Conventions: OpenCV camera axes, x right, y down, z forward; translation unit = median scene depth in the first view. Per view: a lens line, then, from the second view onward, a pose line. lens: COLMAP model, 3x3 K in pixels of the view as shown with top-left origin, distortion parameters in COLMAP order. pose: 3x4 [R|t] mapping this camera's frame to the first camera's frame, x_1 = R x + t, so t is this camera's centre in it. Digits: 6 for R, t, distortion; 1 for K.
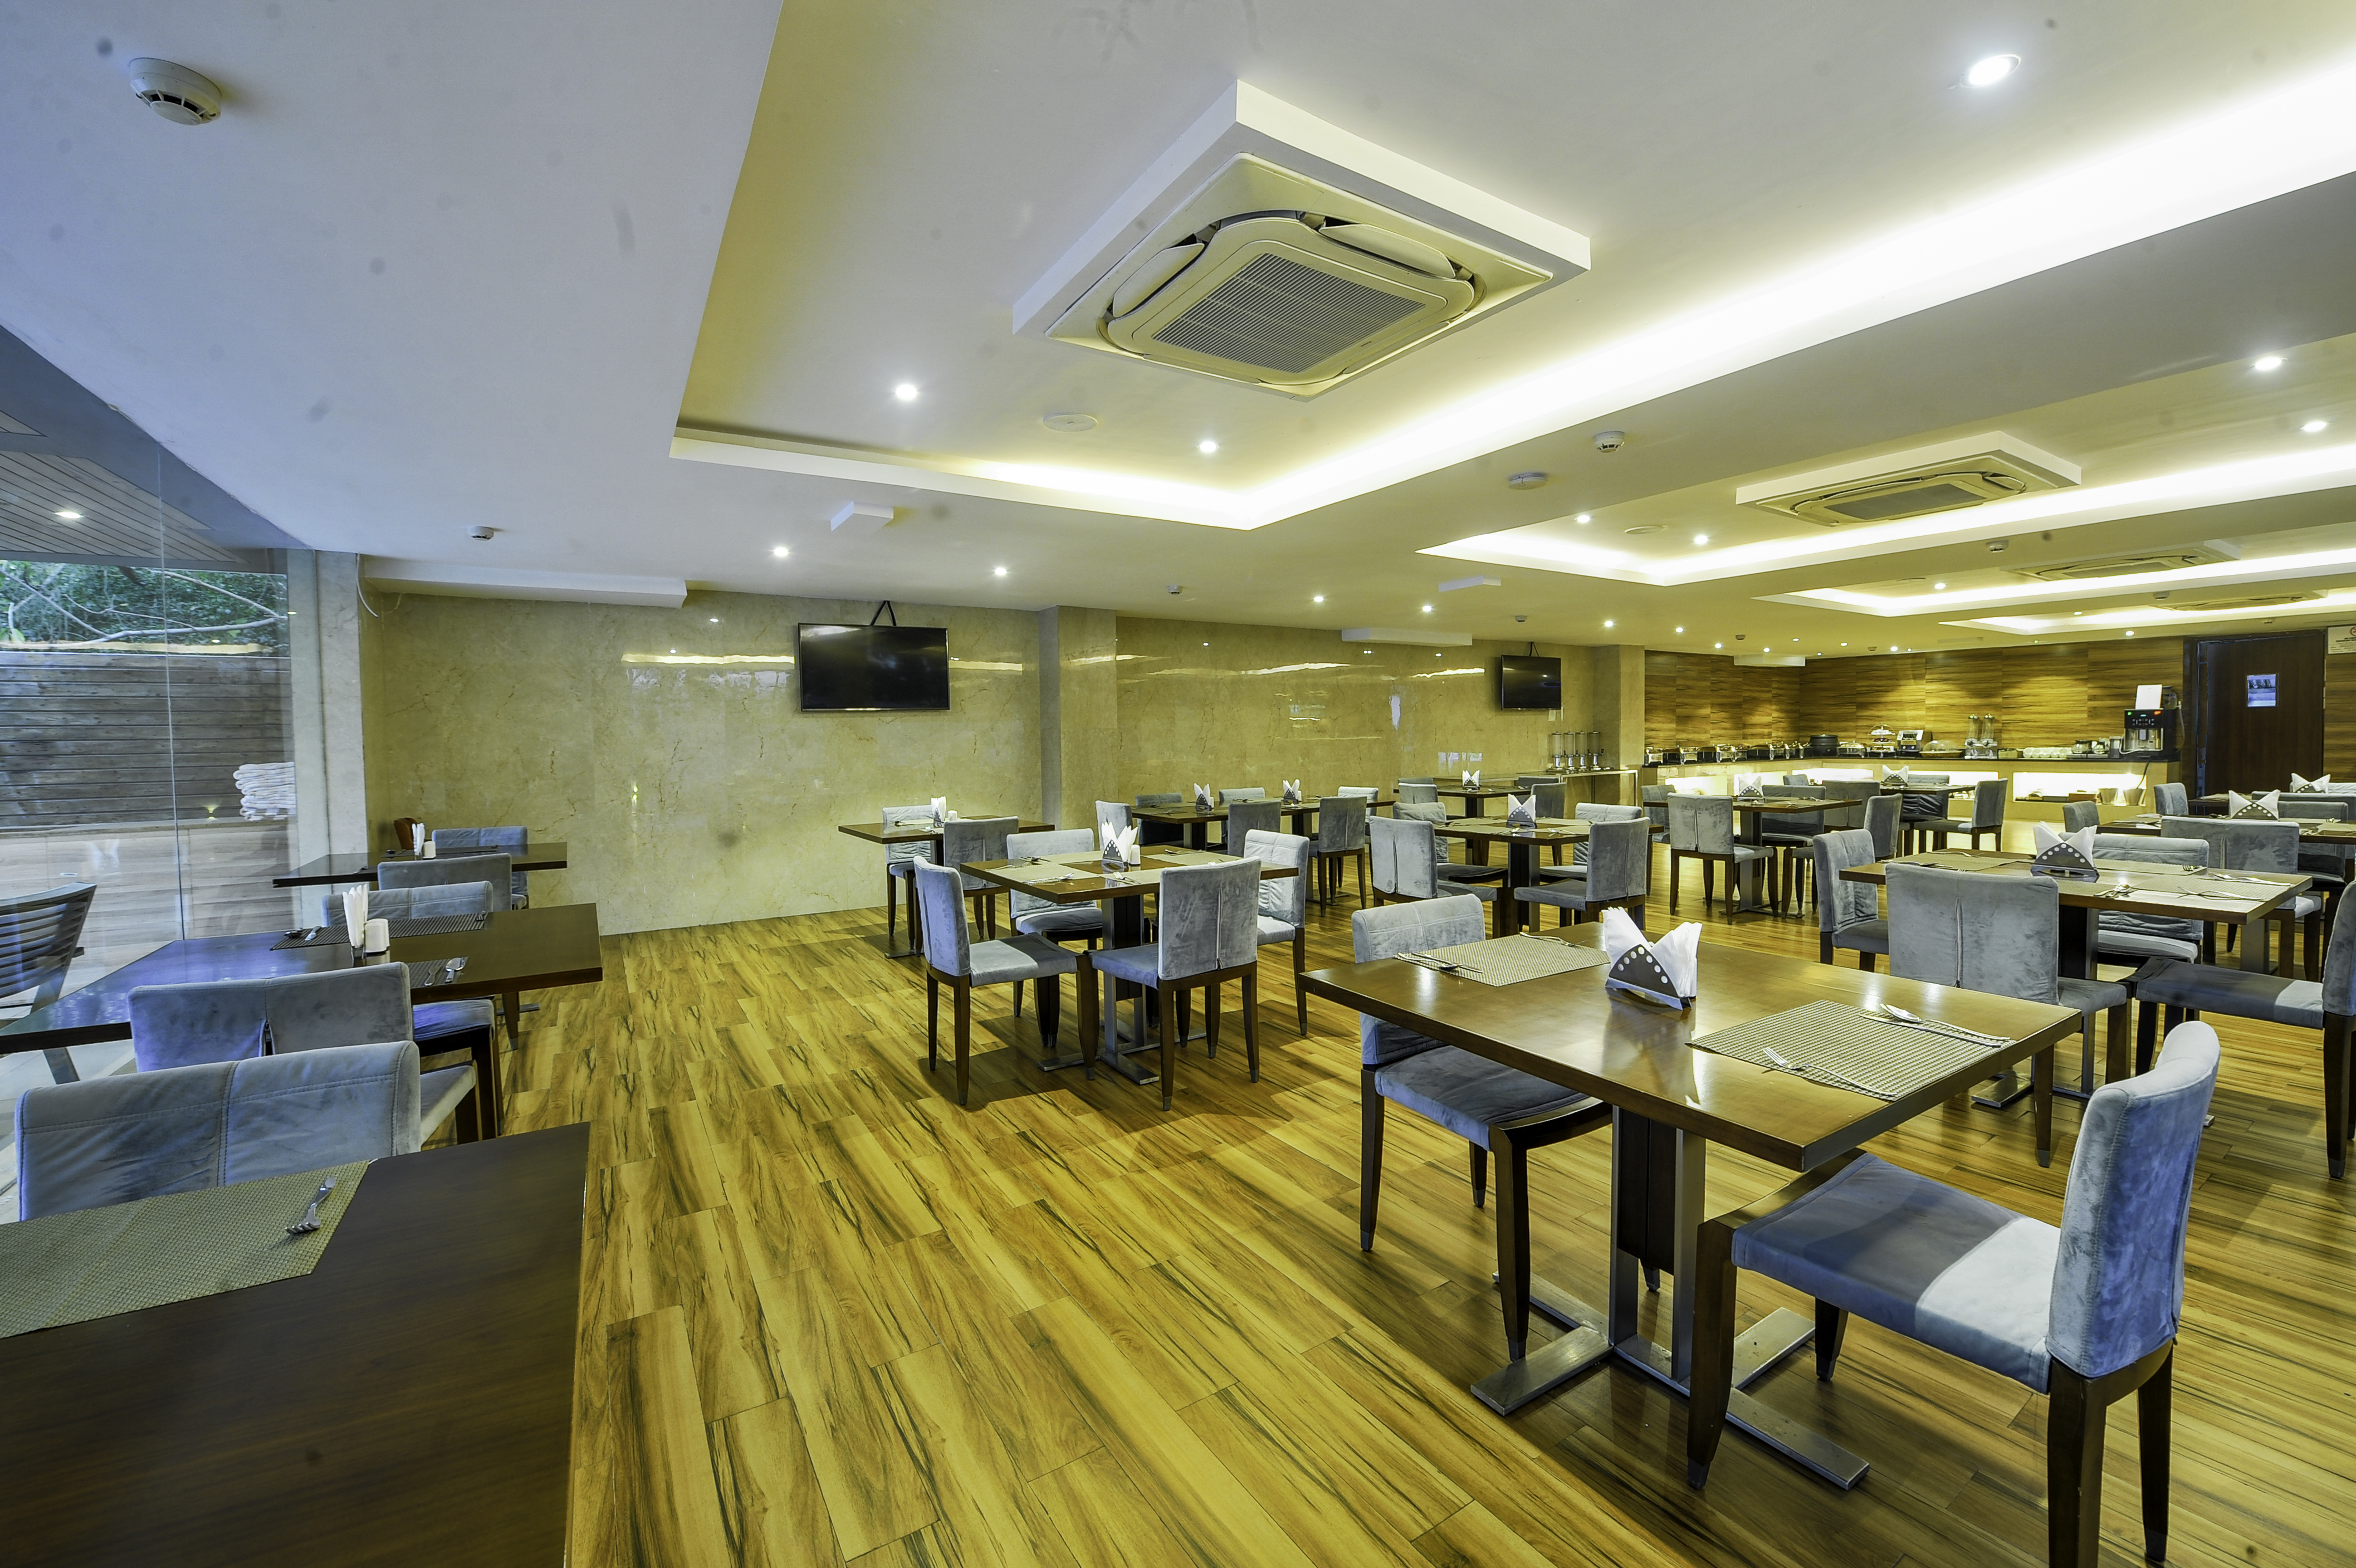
lens RADIAL K [[933.2, 0, 1175.1], [0, 933.2, 771.6], [0, 0, 1]] dist [-0.021942, -0.000020]
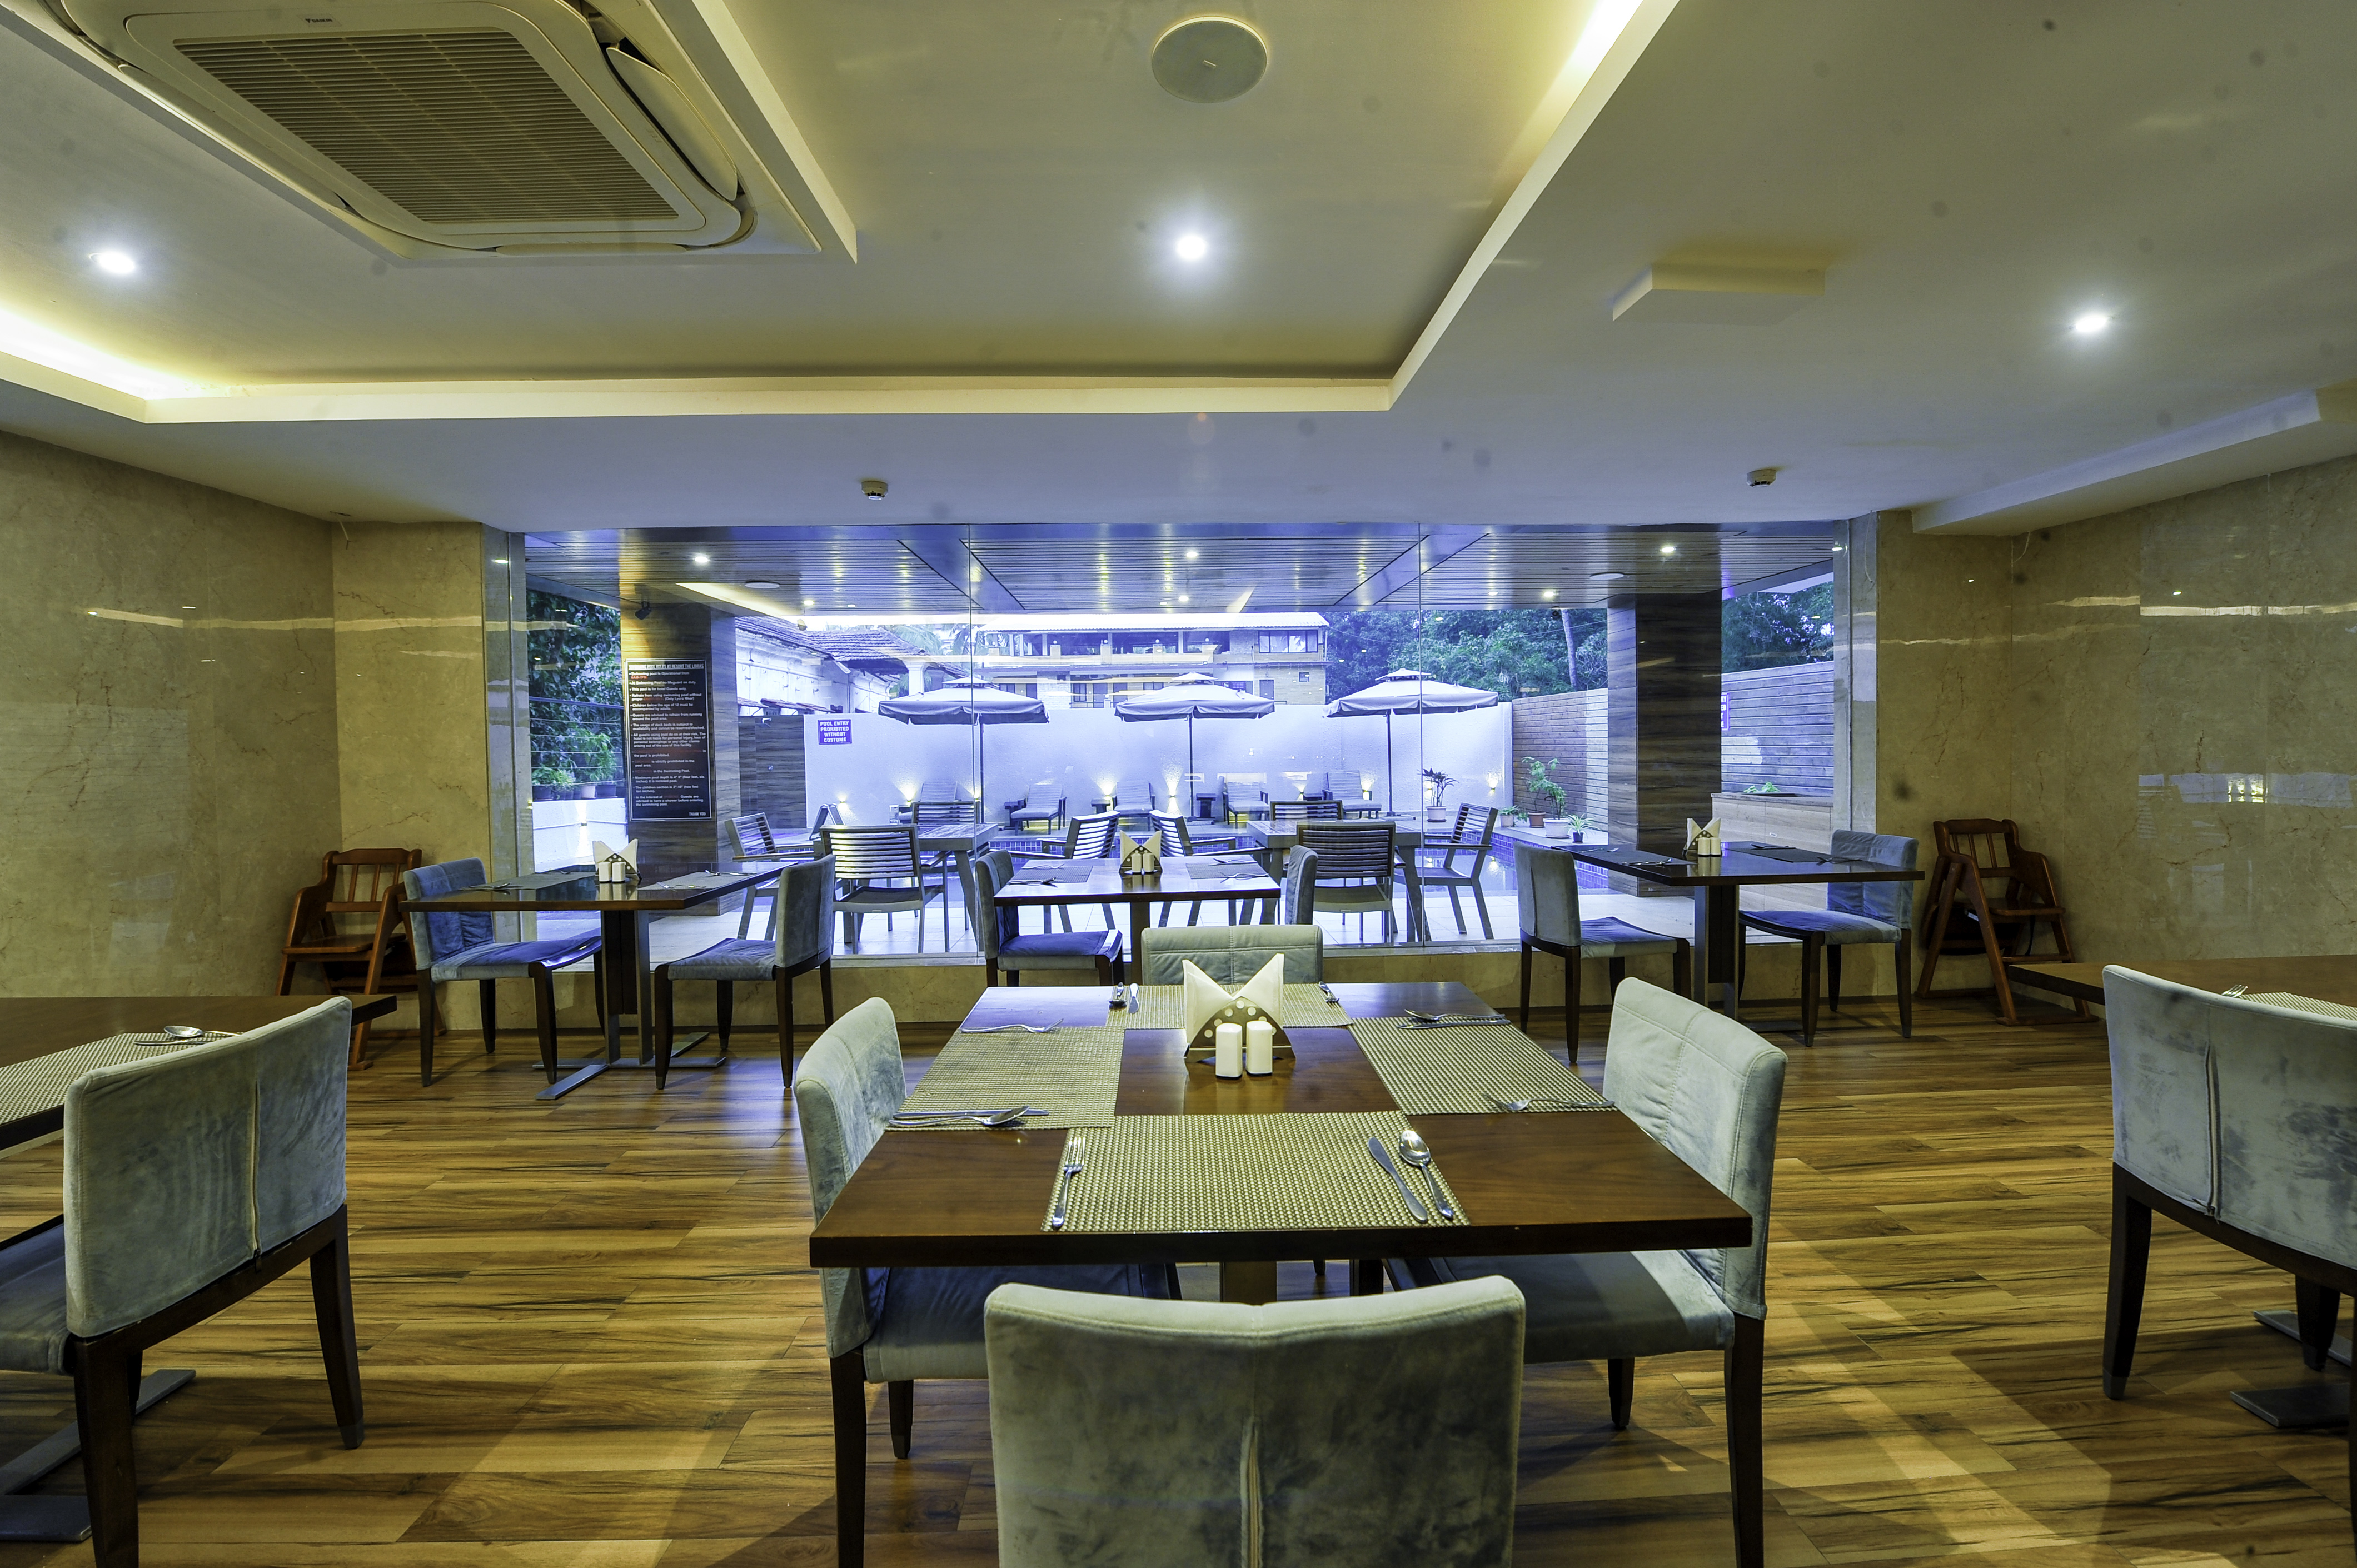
lens RADIAL K [[933.4, 0, 1184.1], [0, 933.4, 765.3], [0, 0, 1]] dist [-0.021942, -0.000020]
pose [[-0.499825, 0.043114, -0.865053, 0.179327], [-0.011726, 0.998332, 0.056532, -0.029879], [0.866047, 0.038400, -0.498485, 0.719435]]
